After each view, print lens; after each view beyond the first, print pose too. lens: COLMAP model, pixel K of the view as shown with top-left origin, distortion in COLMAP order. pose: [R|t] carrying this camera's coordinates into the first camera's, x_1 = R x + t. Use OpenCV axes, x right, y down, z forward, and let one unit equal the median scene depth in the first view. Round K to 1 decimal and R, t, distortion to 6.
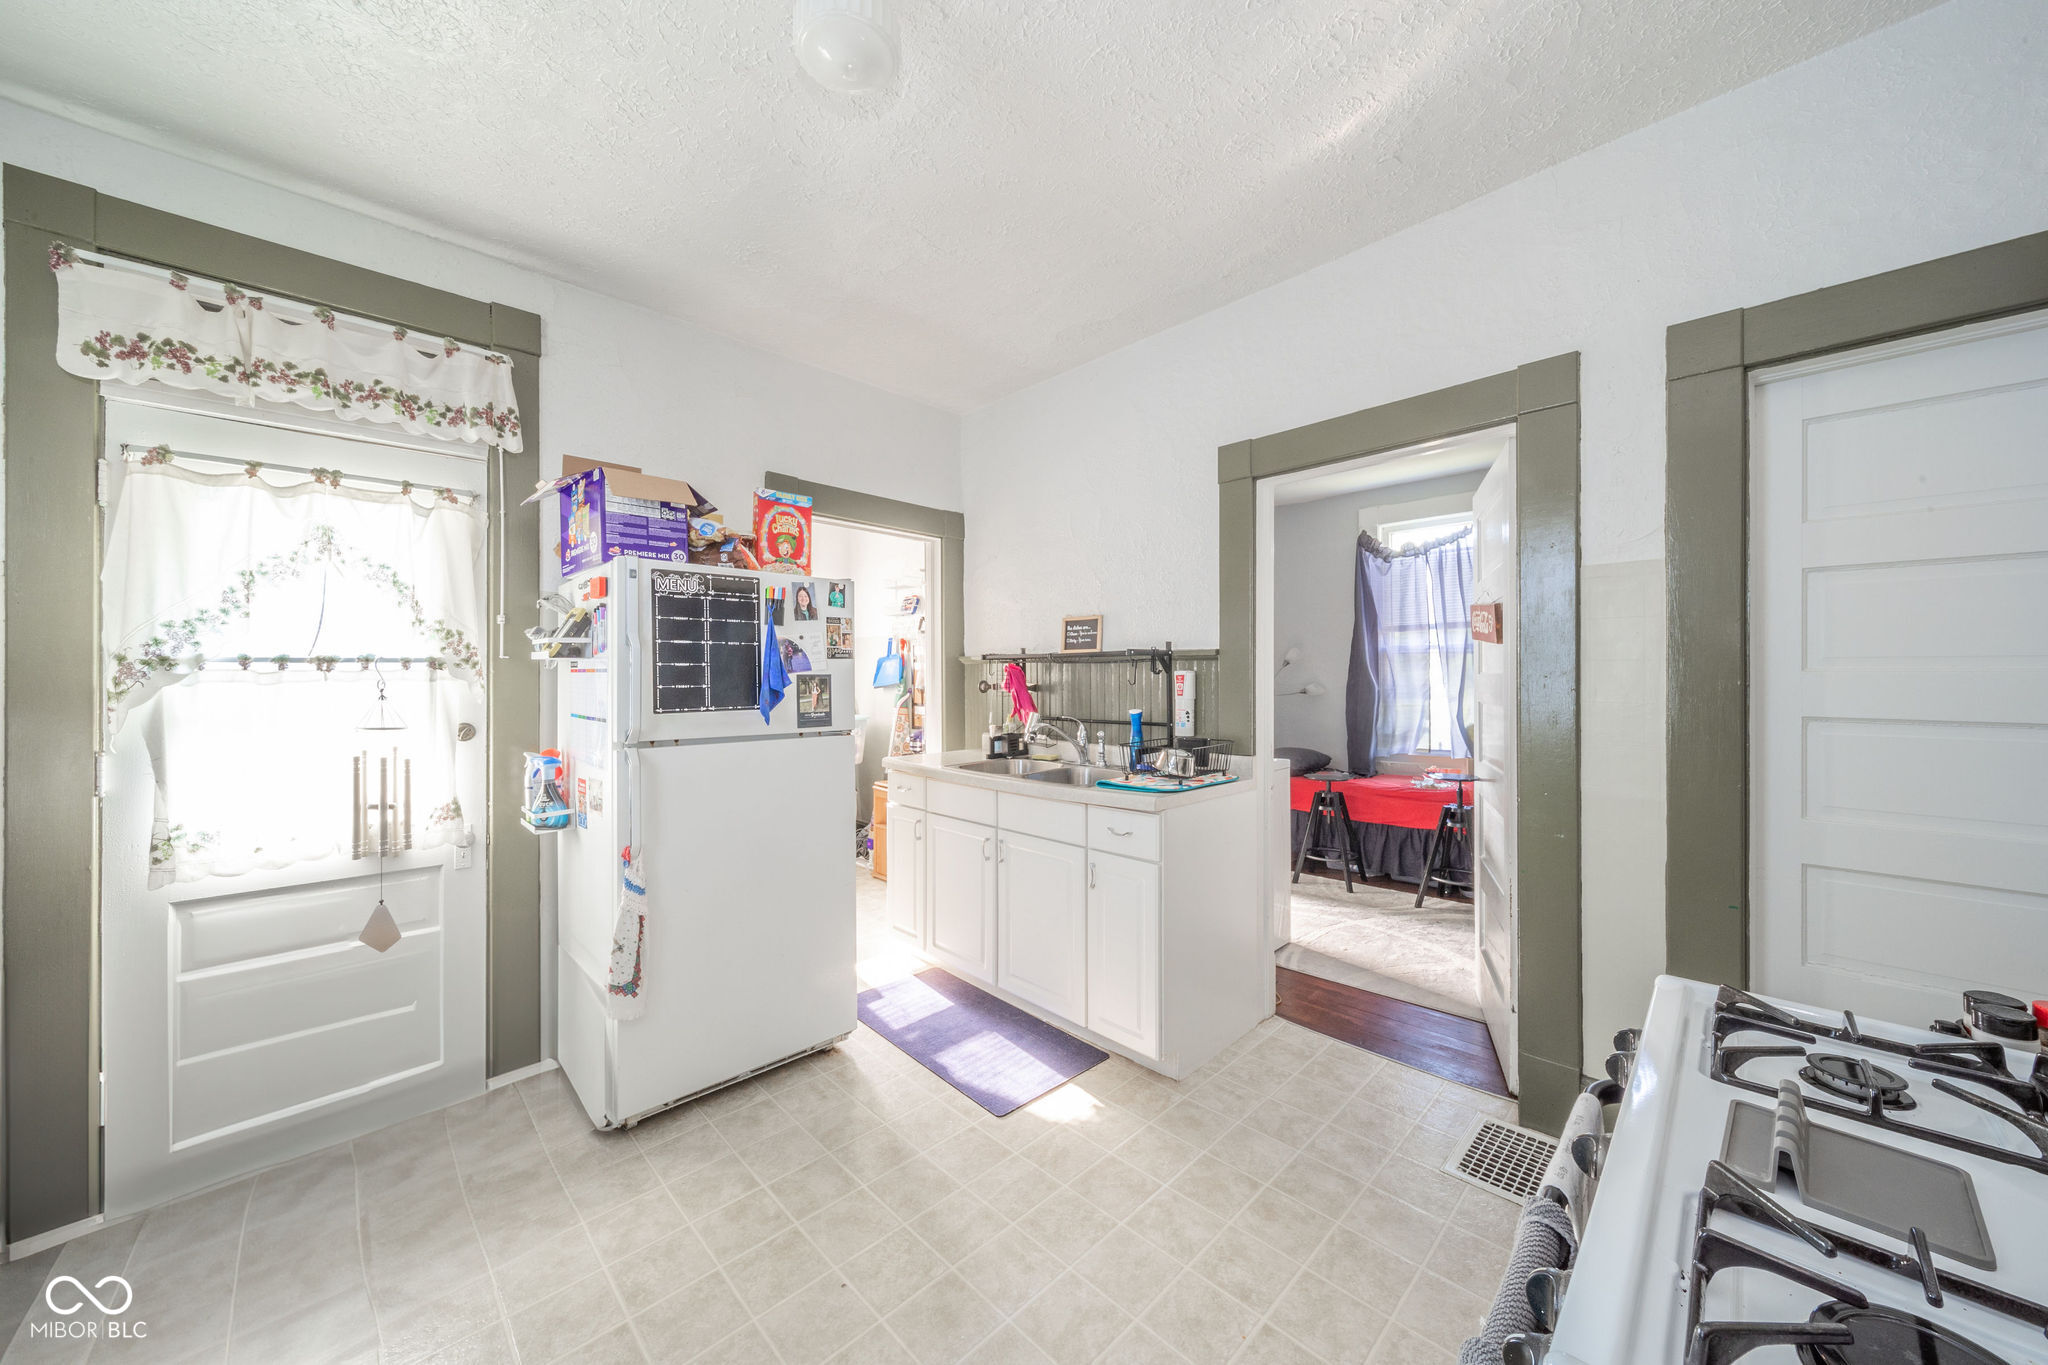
lens RADIAL K [[729.7, 0, 1019.4], [0, 729.7, 674.9], [0, 0, 1]] dist [-0.001199, -0.000173]
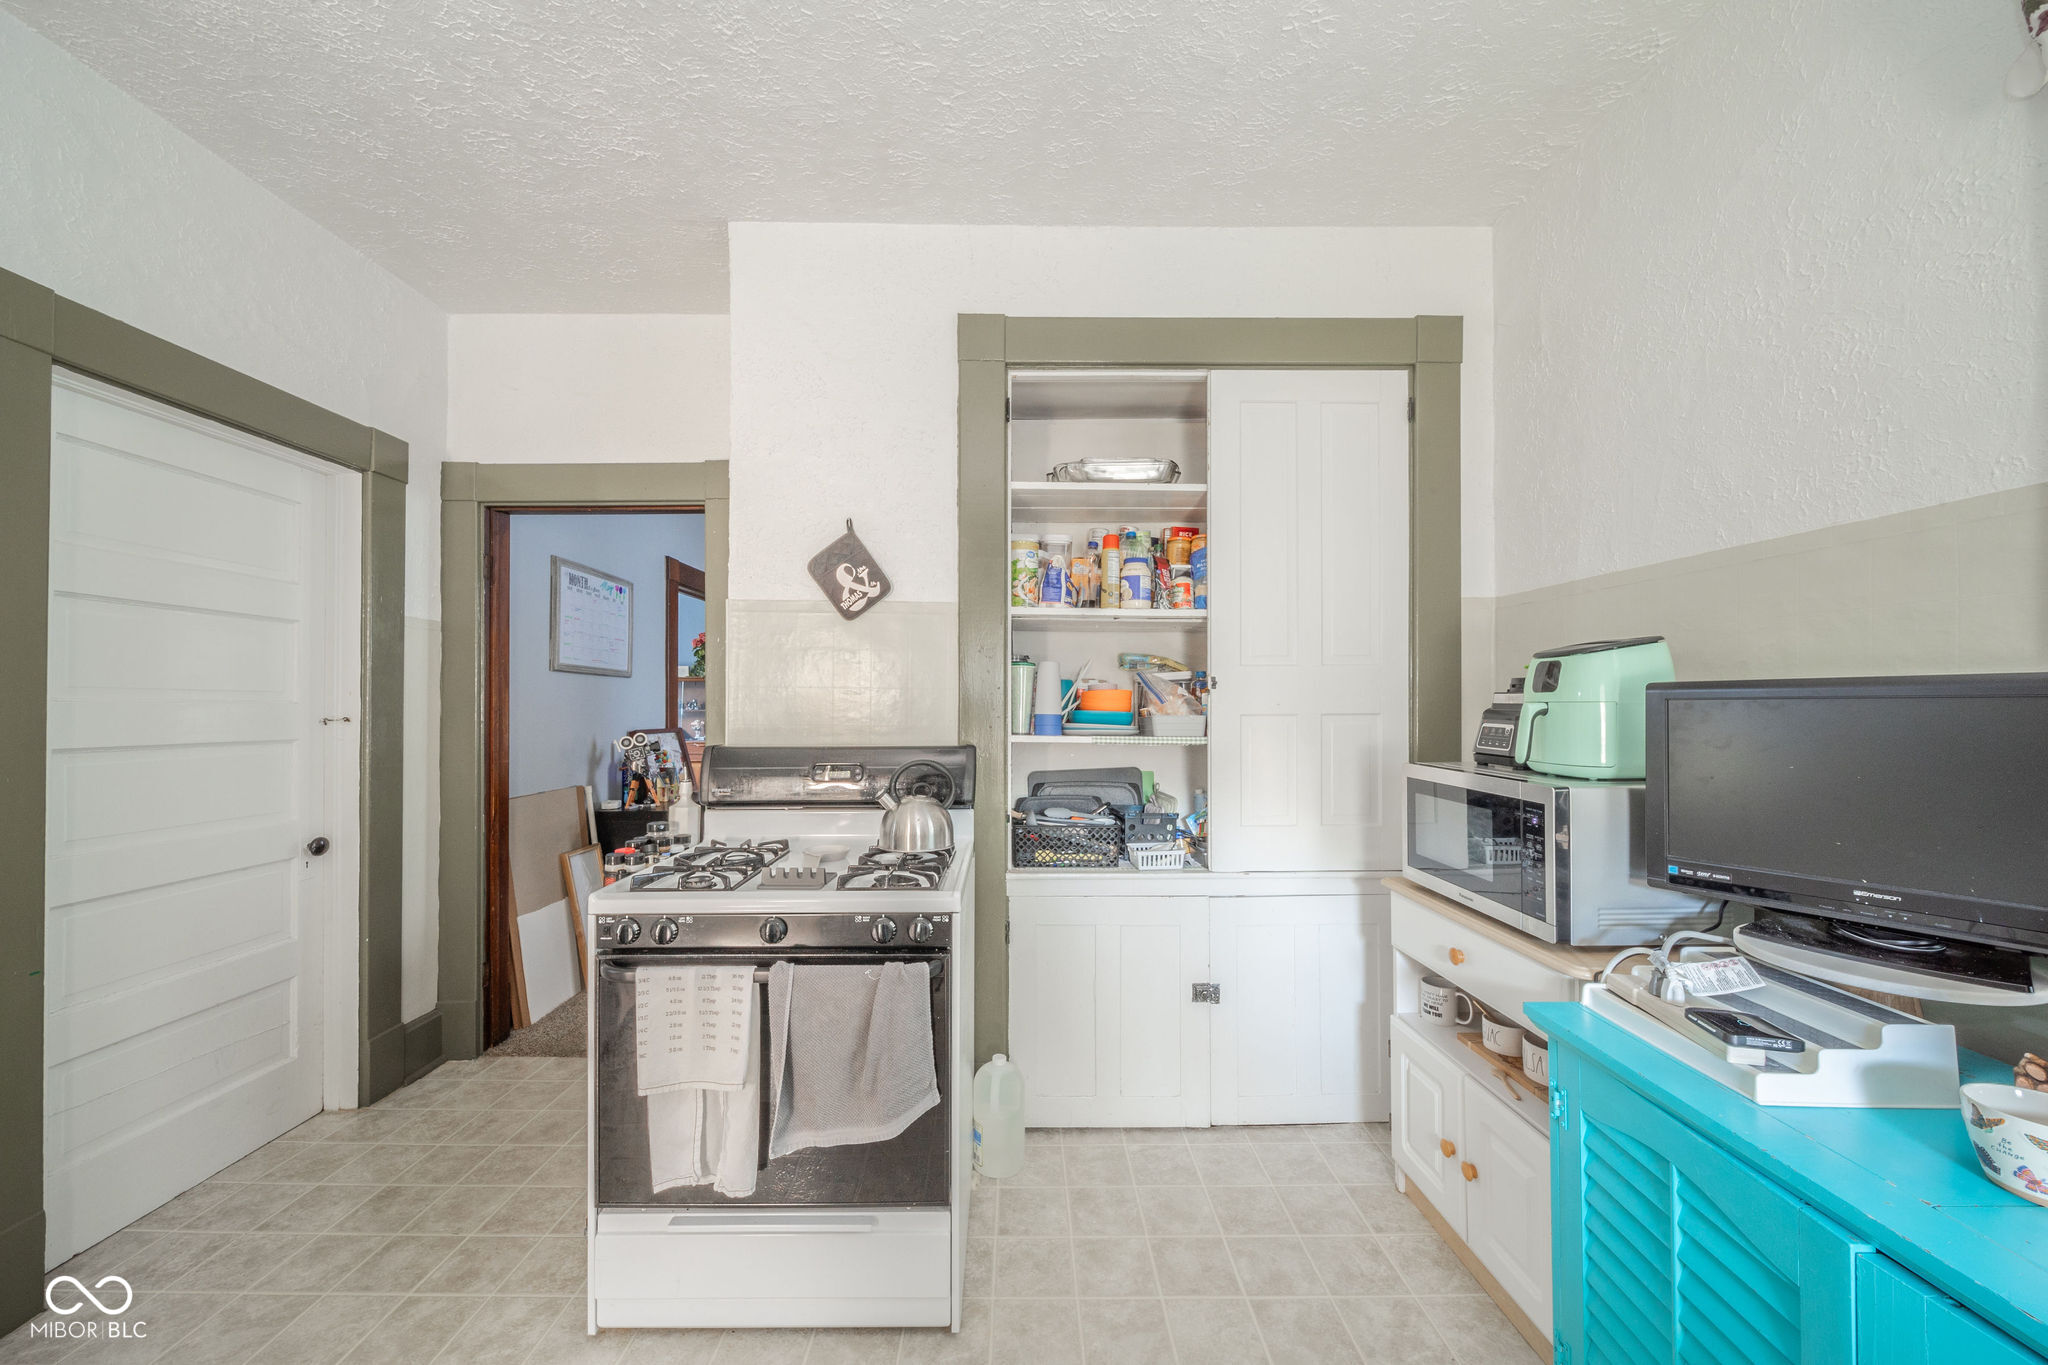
lens RADIAL K [[734.5, 0, 1025.0], [0, 734.5, 701.0], [0, 0, 1]] dist [0.001701, -0.000067]
pose [[-0.729328, 0.009488, 0.684098, -0.296340], [0.005625, 0.999953, -0.007871, 0.006731], [-0.684141, -0.001893, -0.729347, 0.519642]]
